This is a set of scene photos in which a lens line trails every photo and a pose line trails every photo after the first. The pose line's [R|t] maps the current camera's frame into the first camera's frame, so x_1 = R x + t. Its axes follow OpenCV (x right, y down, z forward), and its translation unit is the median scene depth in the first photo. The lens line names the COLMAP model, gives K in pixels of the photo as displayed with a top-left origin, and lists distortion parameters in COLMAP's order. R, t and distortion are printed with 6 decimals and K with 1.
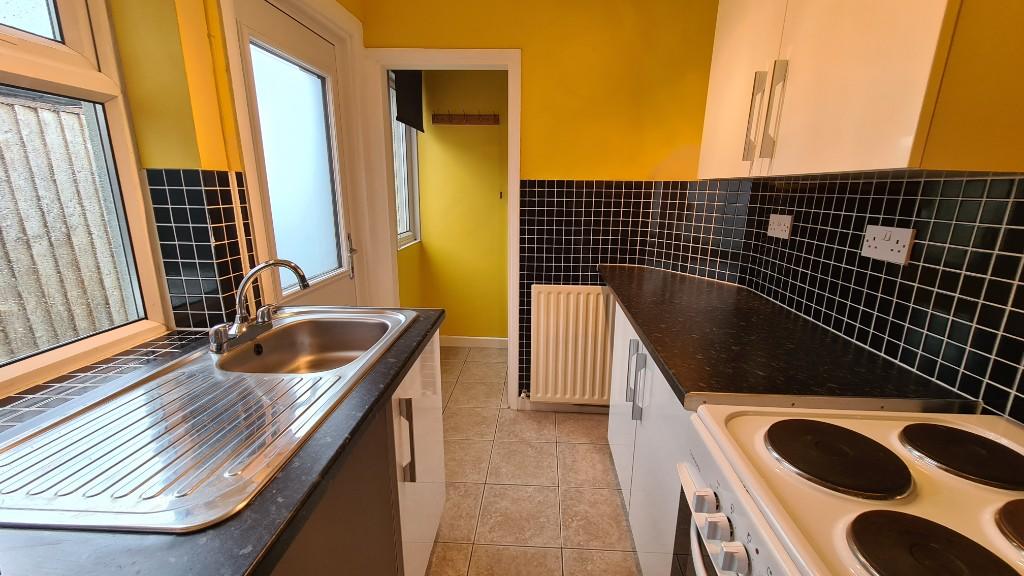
lens RADIAL K [[419.3, 0, 524.1], [0, 419.3, 290.1], [0, 0, 1]] dist [-0.000190, 0.000190]
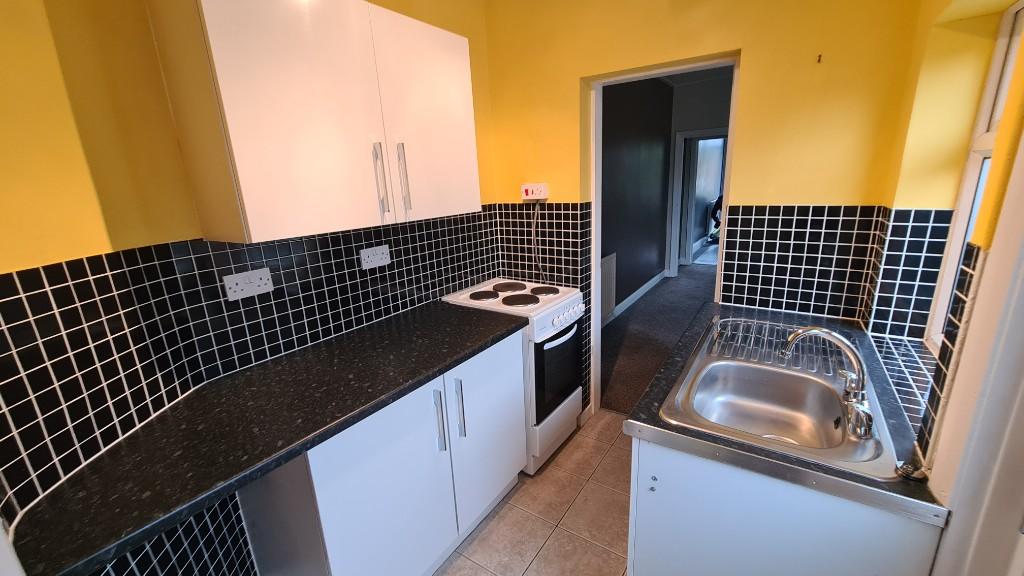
lens RADIAL K [[419.3, 0, 524.1], [0, 419.3, 290.1], [0, 0, 1]] dist [-0.000190, 0.000190]
pose [[-0.860695, -0.106456, 0.497866, -0.434702], [0.158944, 0.872833, 0.461410, -0.571722], [-0.483674, 0.476267, -0.734323, 1.690261]]
